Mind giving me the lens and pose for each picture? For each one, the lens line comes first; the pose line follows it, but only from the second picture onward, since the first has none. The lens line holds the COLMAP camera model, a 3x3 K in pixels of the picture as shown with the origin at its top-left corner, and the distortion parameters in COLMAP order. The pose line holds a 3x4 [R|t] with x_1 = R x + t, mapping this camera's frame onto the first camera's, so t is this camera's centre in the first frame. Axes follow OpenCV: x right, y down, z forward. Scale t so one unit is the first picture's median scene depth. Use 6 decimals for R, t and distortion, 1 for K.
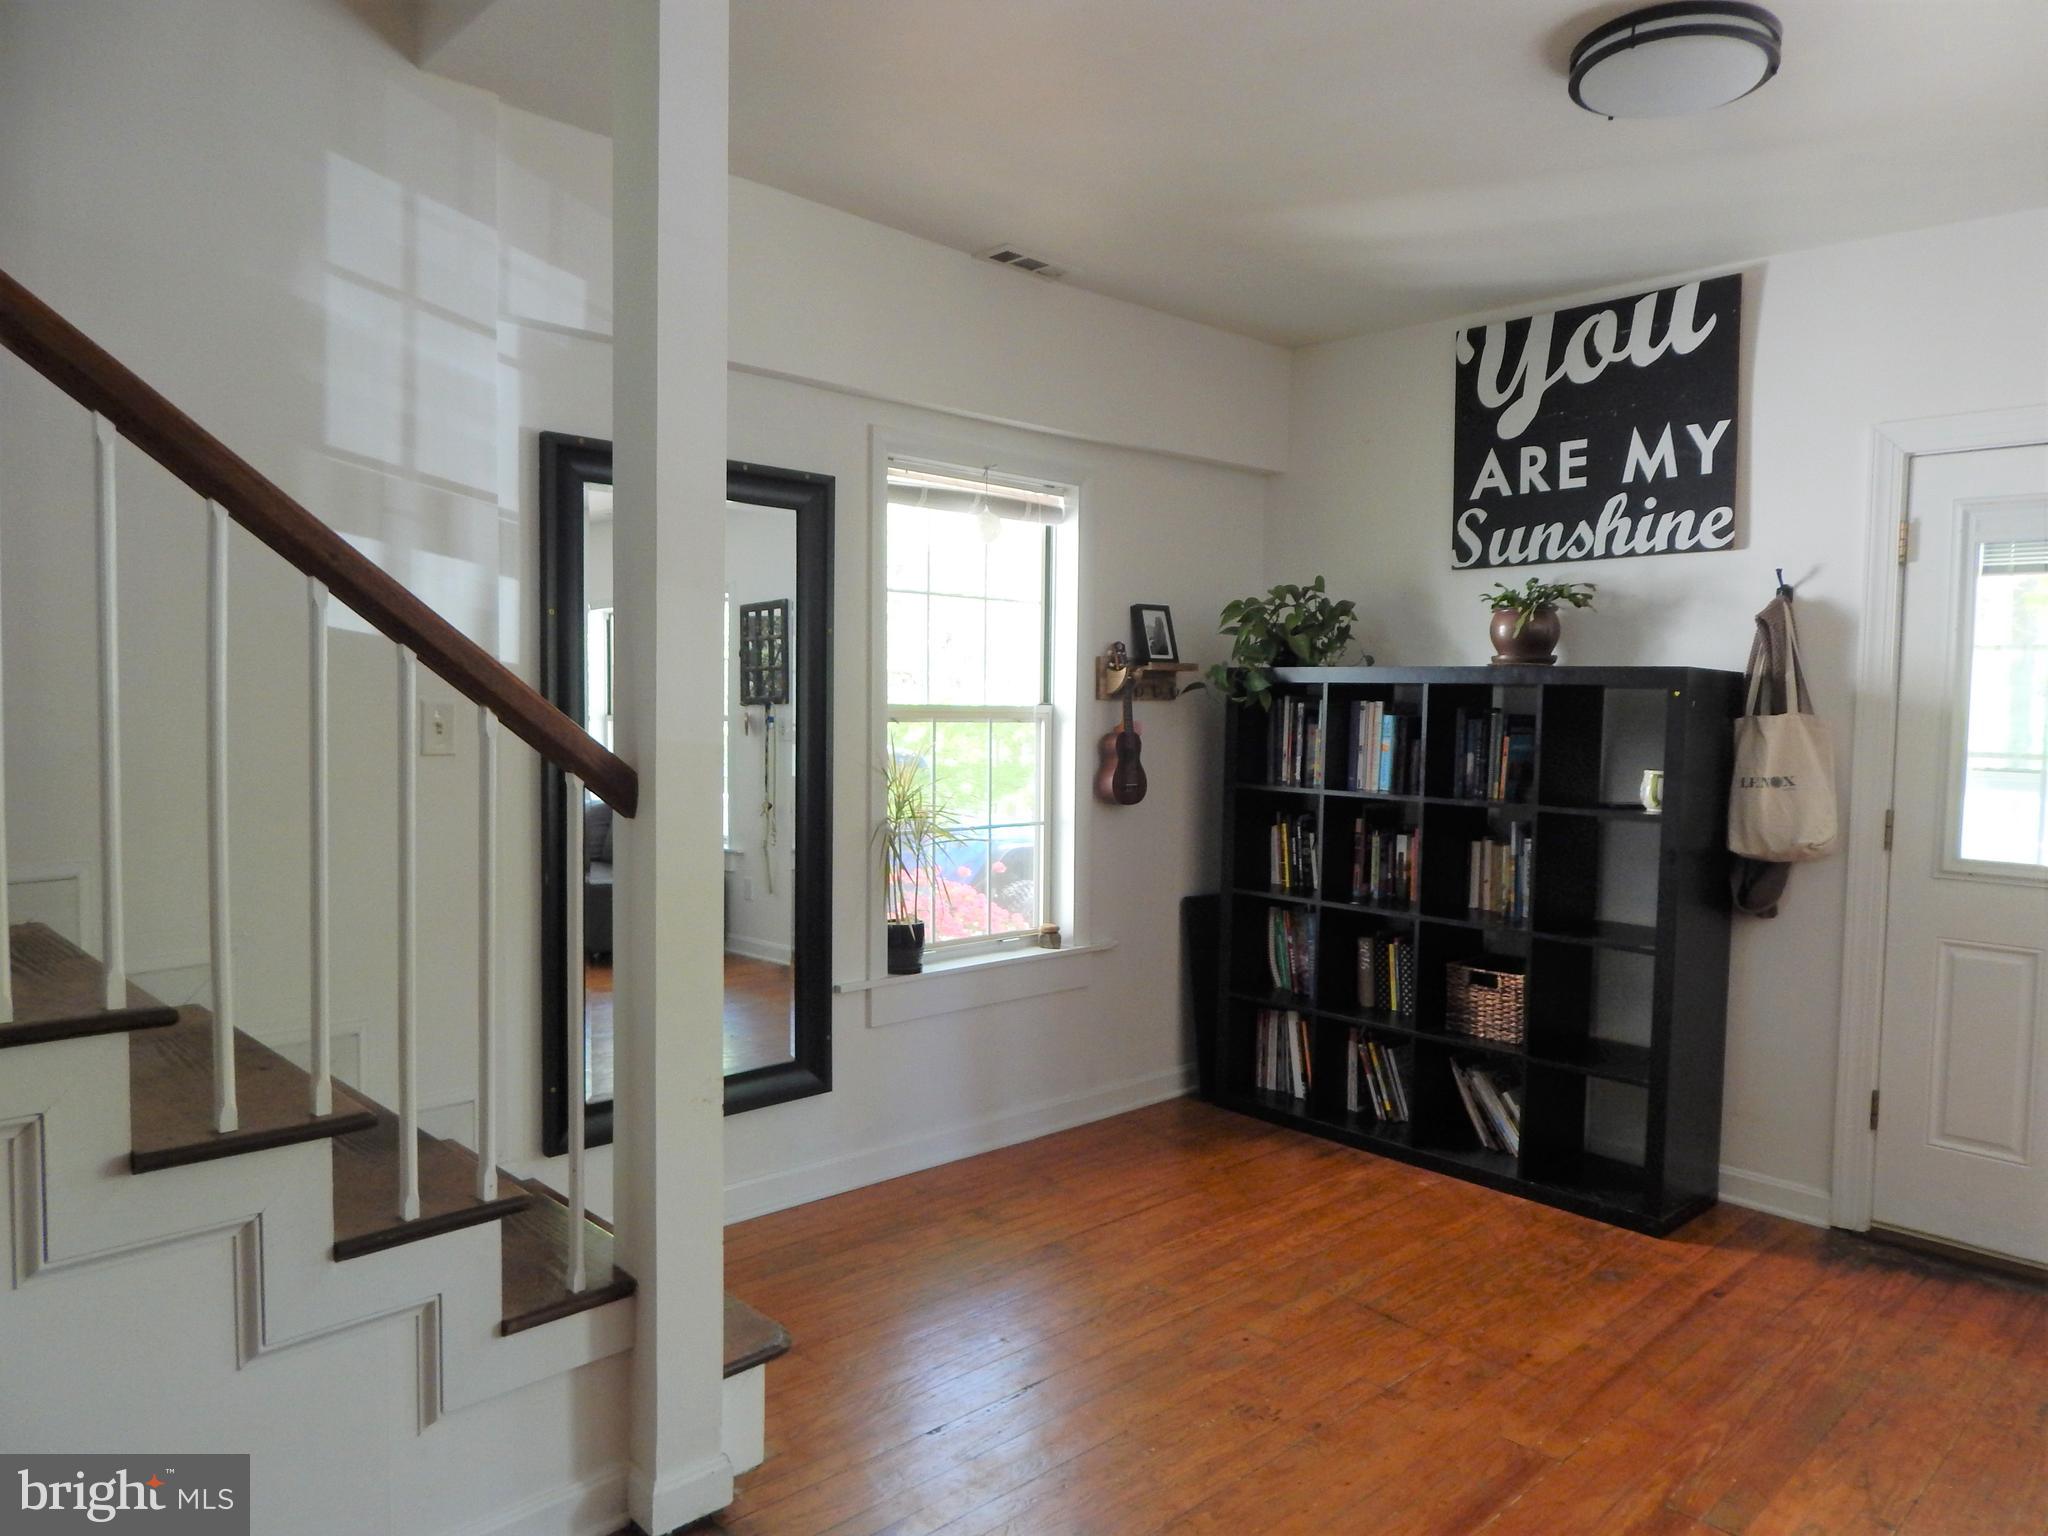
lens RADIAL K [[1329.0, 0, 1035.7], [0, 1329.0, 766.7], [0, 0, 1]] dist [-0.003032, -0.004872]
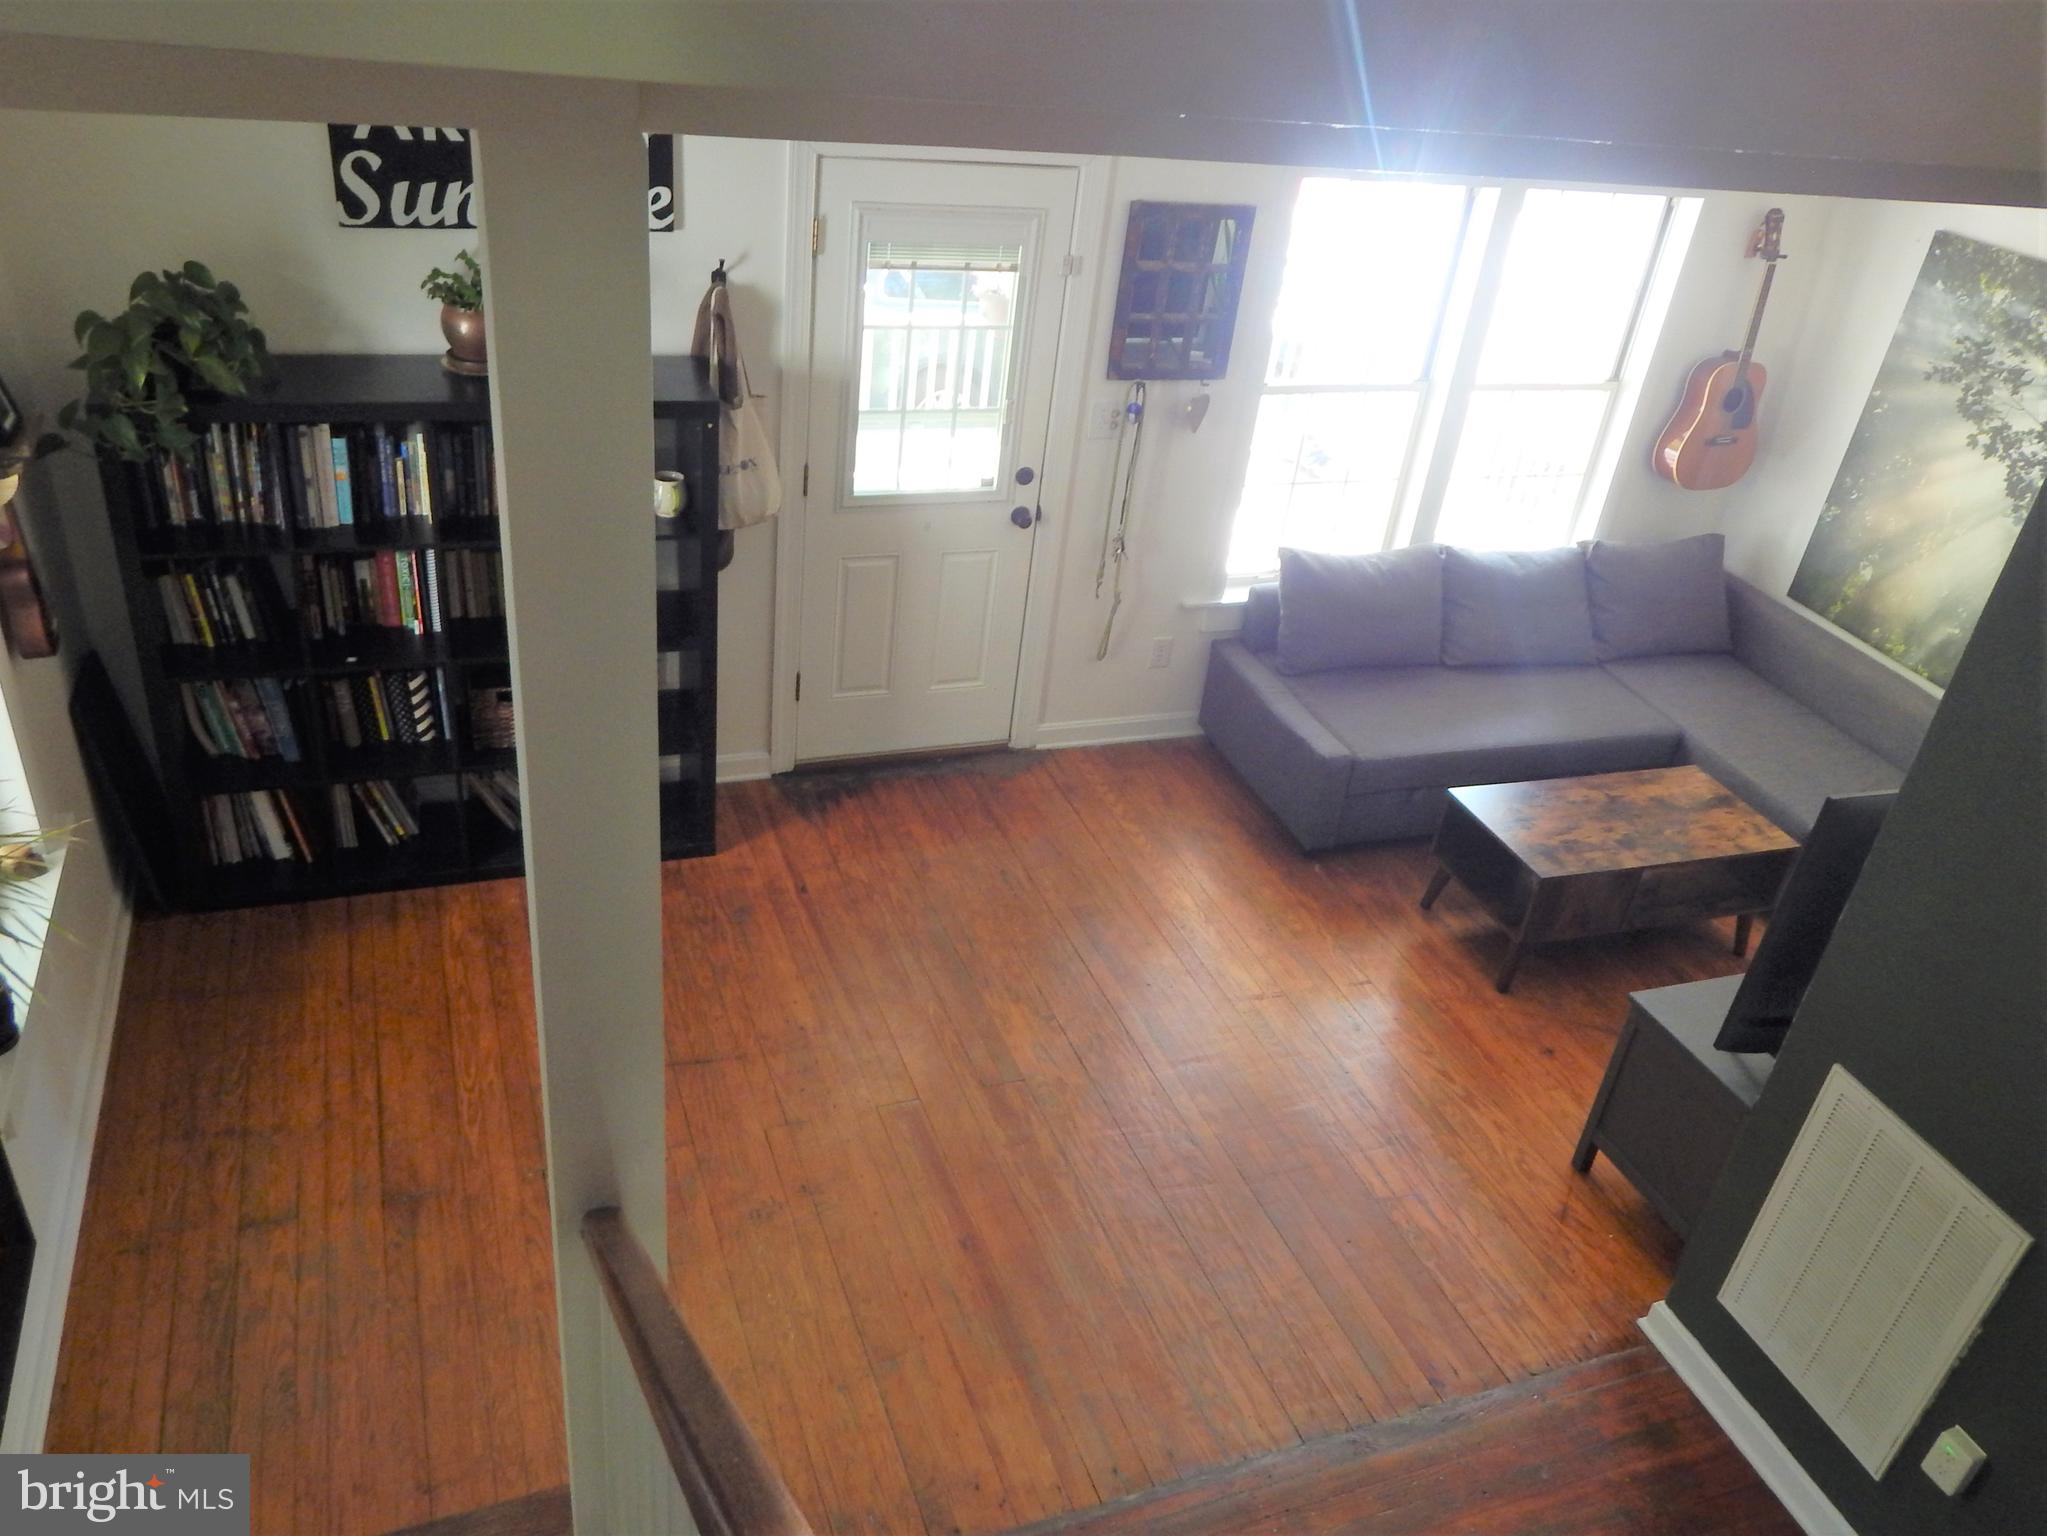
lens RADIAL K [[1509.8, 0, 1023.5], [0, 1509.8, 768.0], [0, 0, 1]] dist [0.005544, 0.001397]
pose [[0.397603, -0.453878, 0.797438, -0.410979], [-0.049278, 0.857271, 0.512503, -0.369548], [-0.916234, -0.243068, 0.318487, 0.265885]]
